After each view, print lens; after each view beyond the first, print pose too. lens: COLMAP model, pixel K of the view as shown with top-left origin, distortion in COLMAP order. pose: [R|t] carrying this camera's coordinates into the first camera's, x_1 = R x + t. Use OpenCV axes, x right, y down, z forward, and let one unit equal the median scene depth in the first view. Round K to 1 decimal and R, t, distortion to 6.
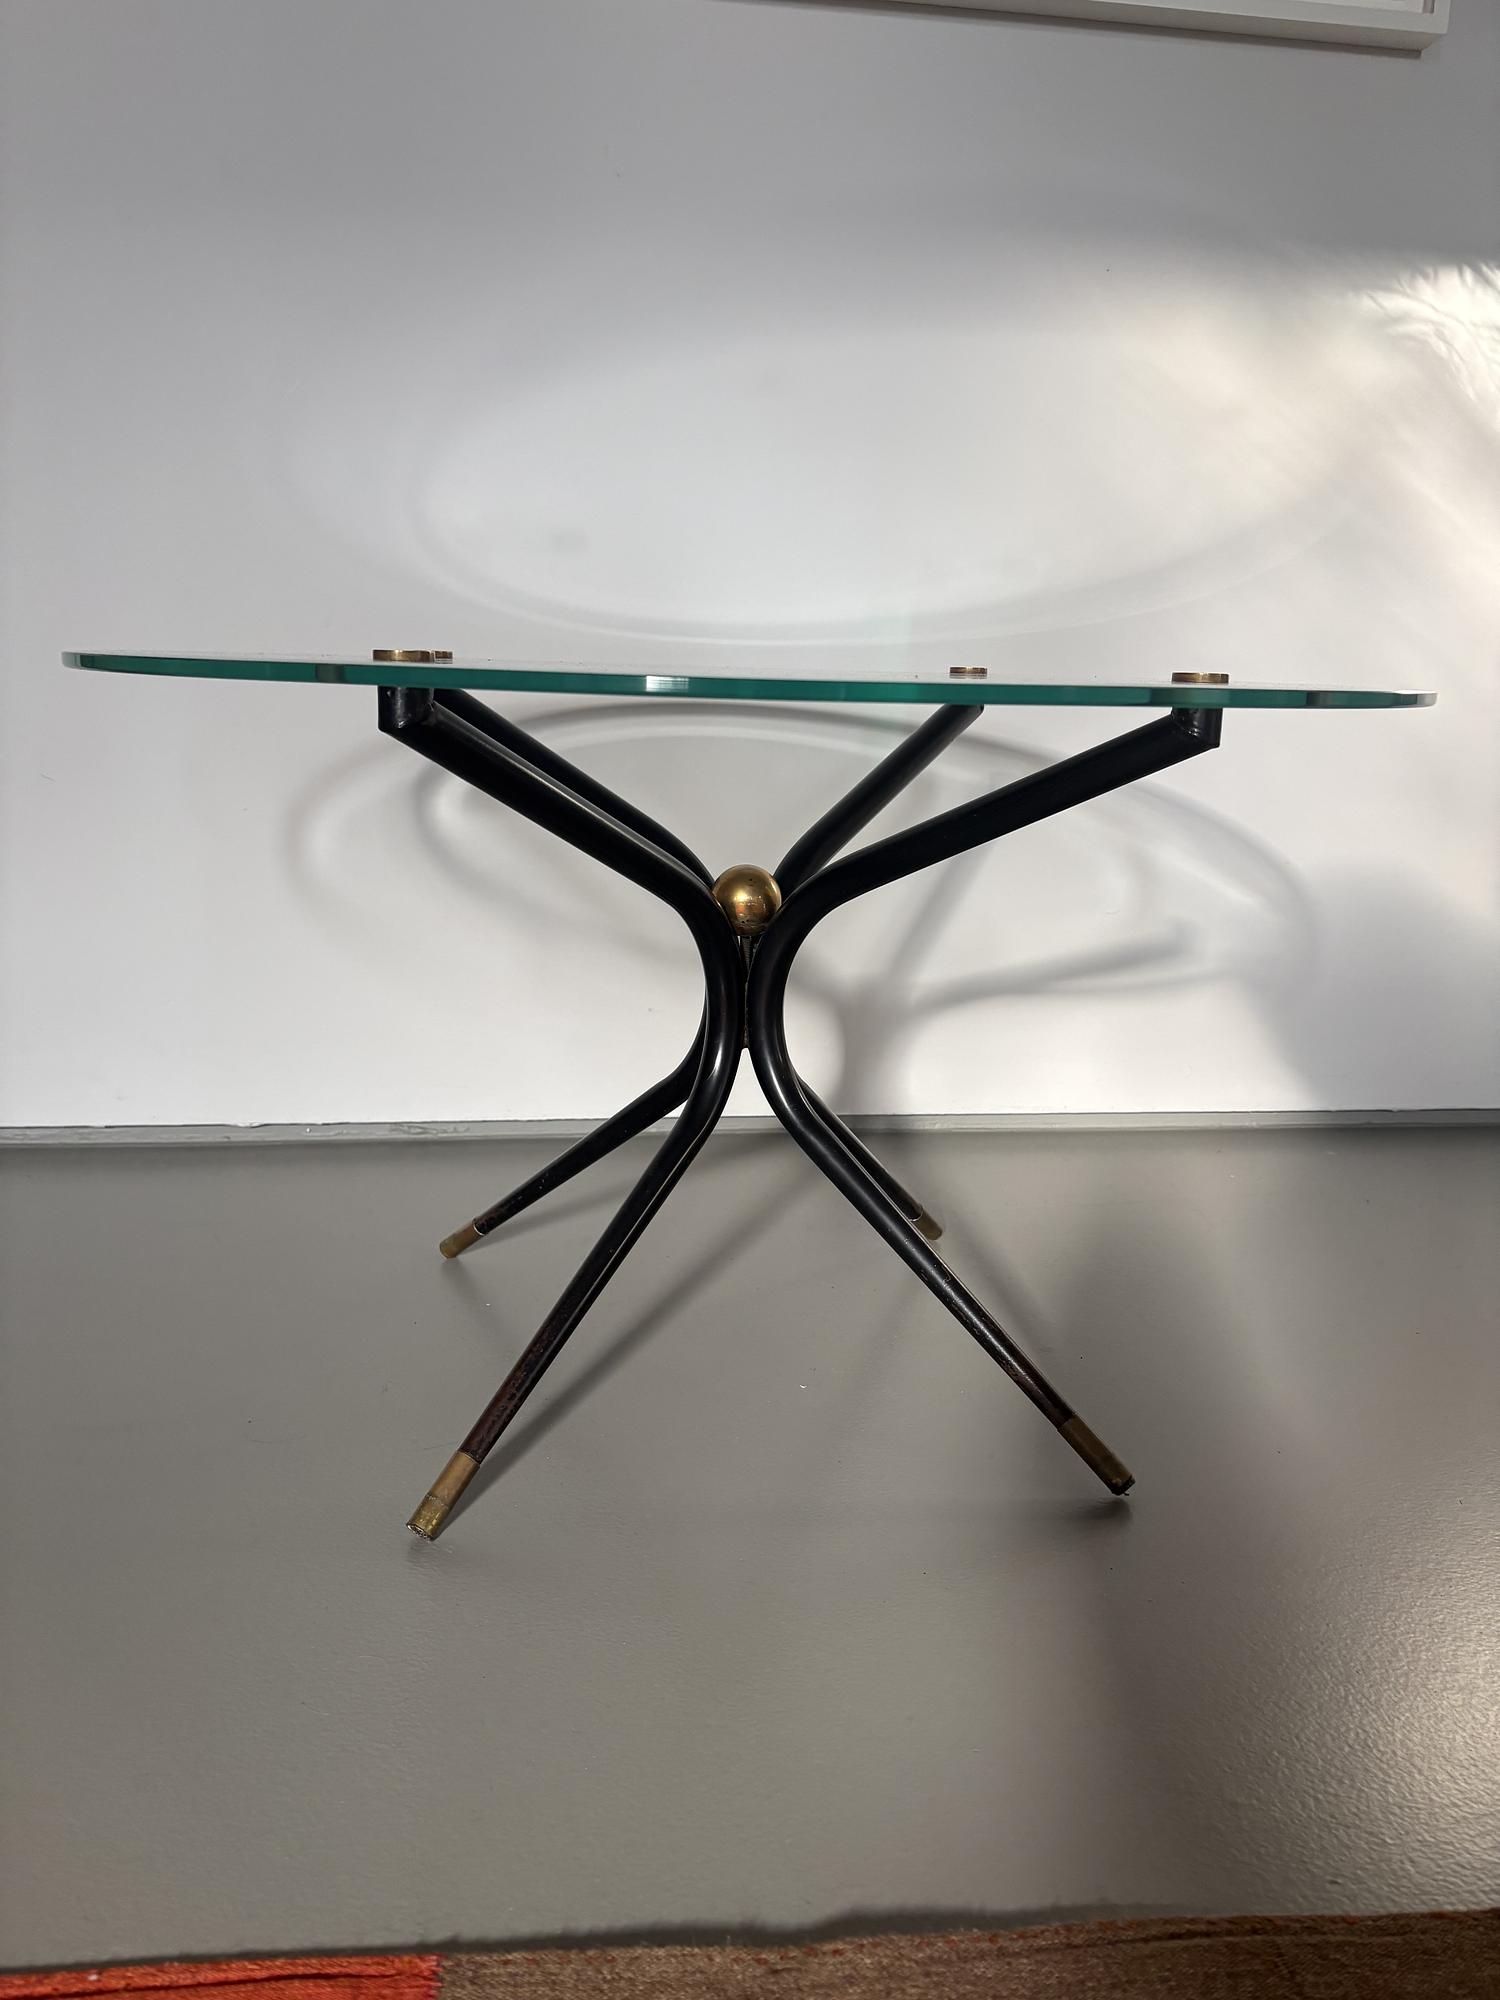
lens RADIAL K [[1513.6, 0, 755.5], [0, 1513.6, 1001.7], [0, 0, 1]] dist [-0.041210, -0.018165]
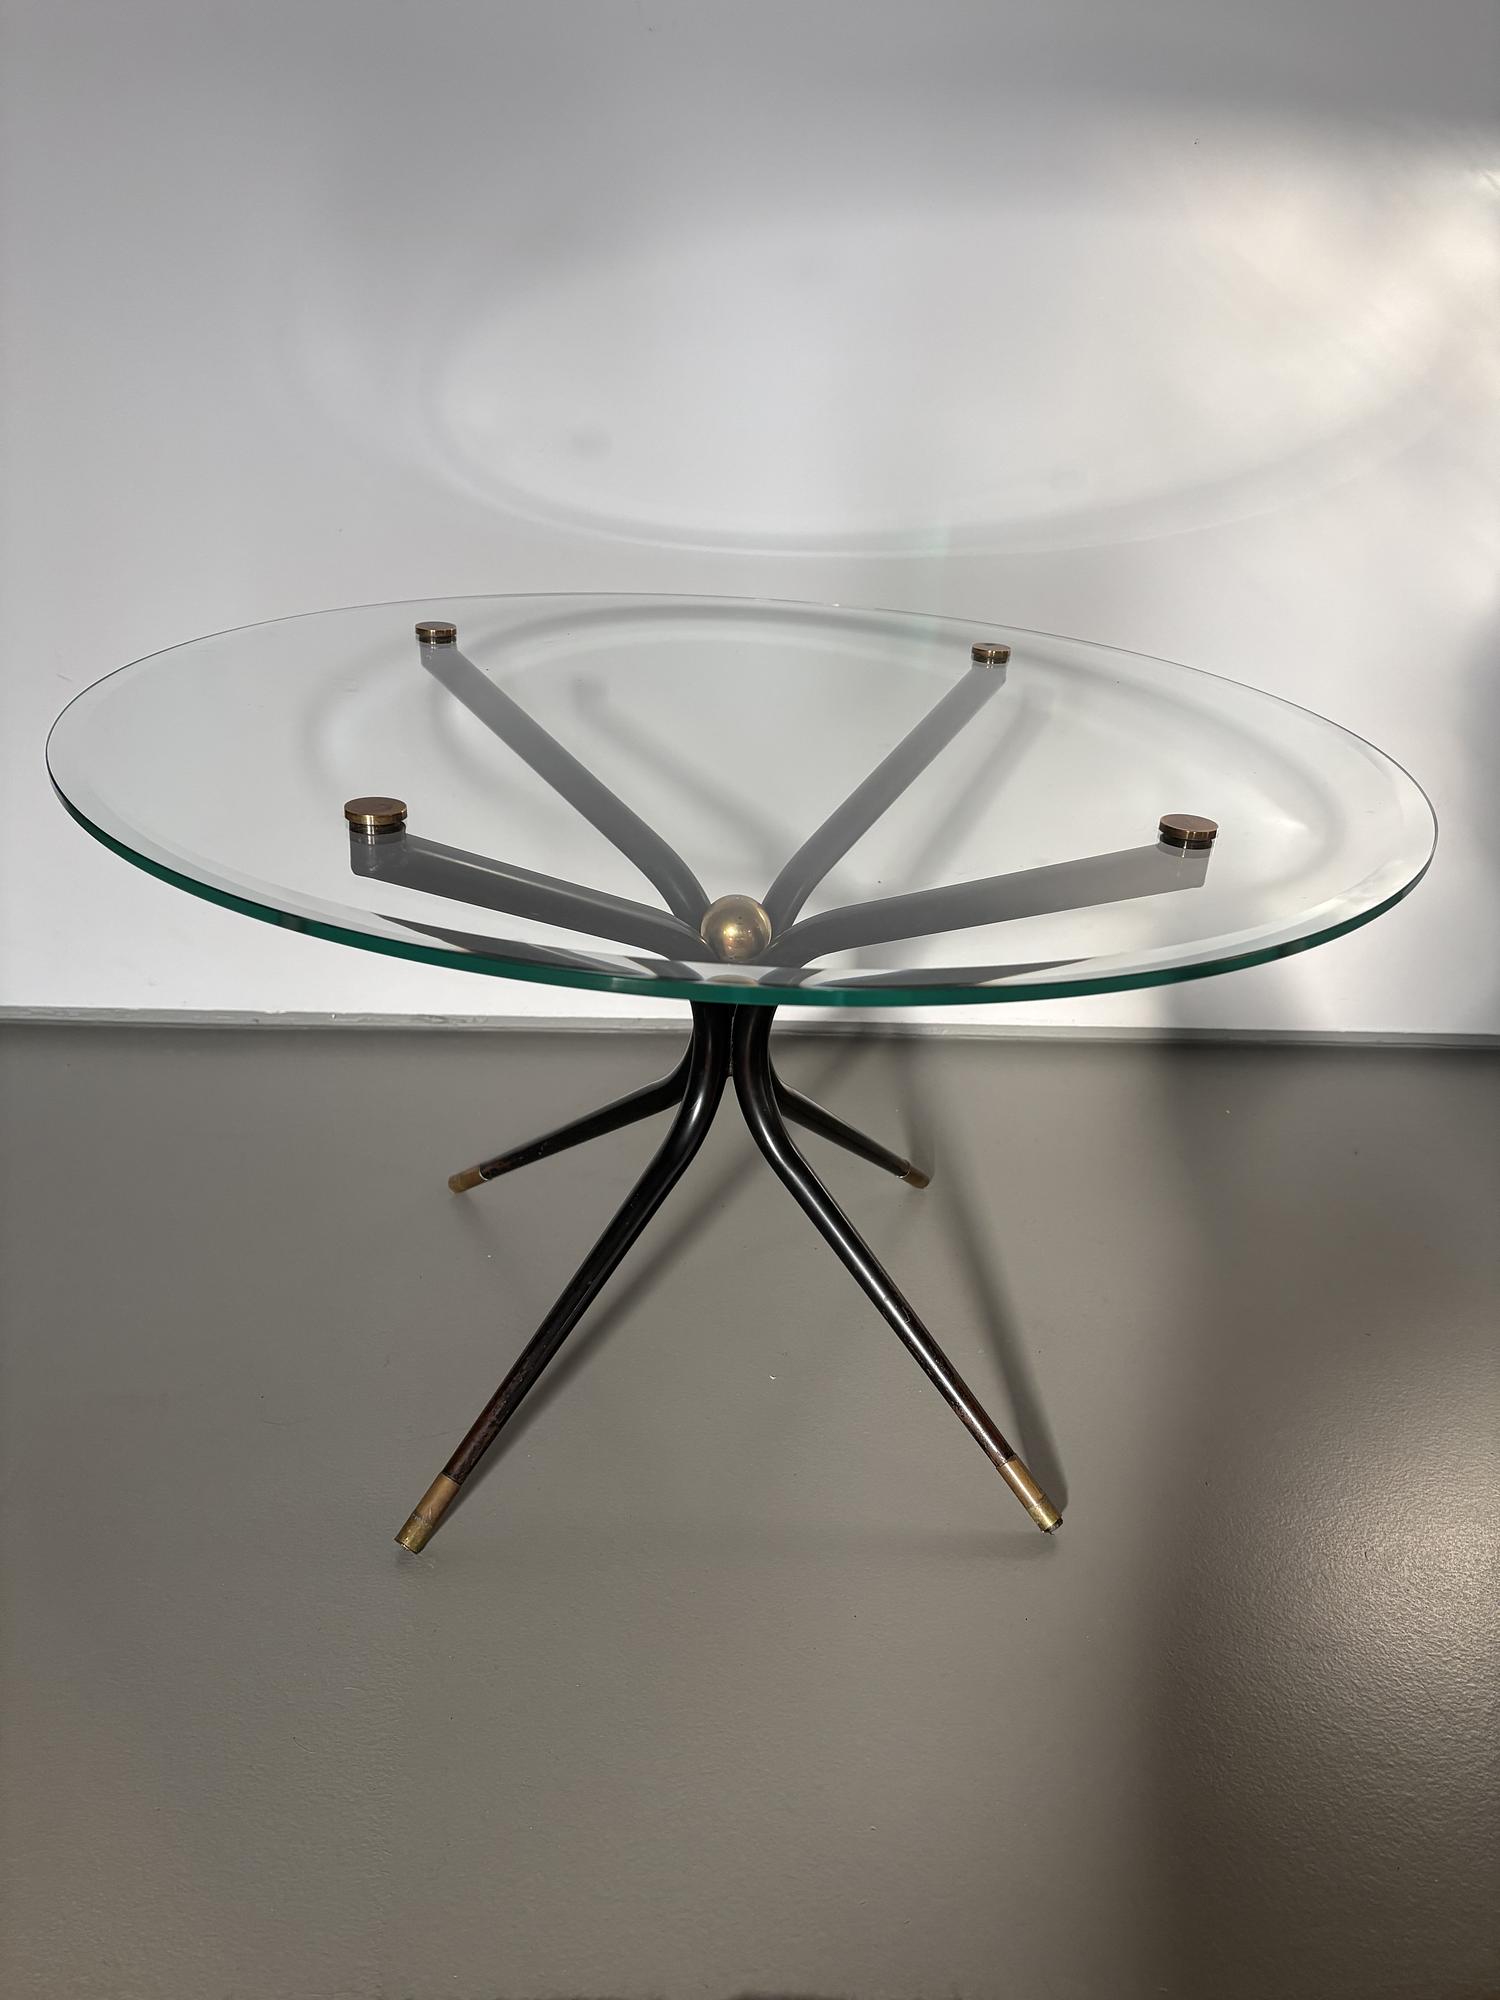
lens RADIAL K [[1513.6, 0, 745.8], [0, 1513.6, 1000.1], [0, 0, 1]] dist [-0.041210, -0.018165]
pose [[0.997765, 0.049601, -0.044772, 0.047213], [-0.038844, 0.975763, 0.215354, -0.238345], [0.054368, -0.213133, 0.975509, 0.012822]]
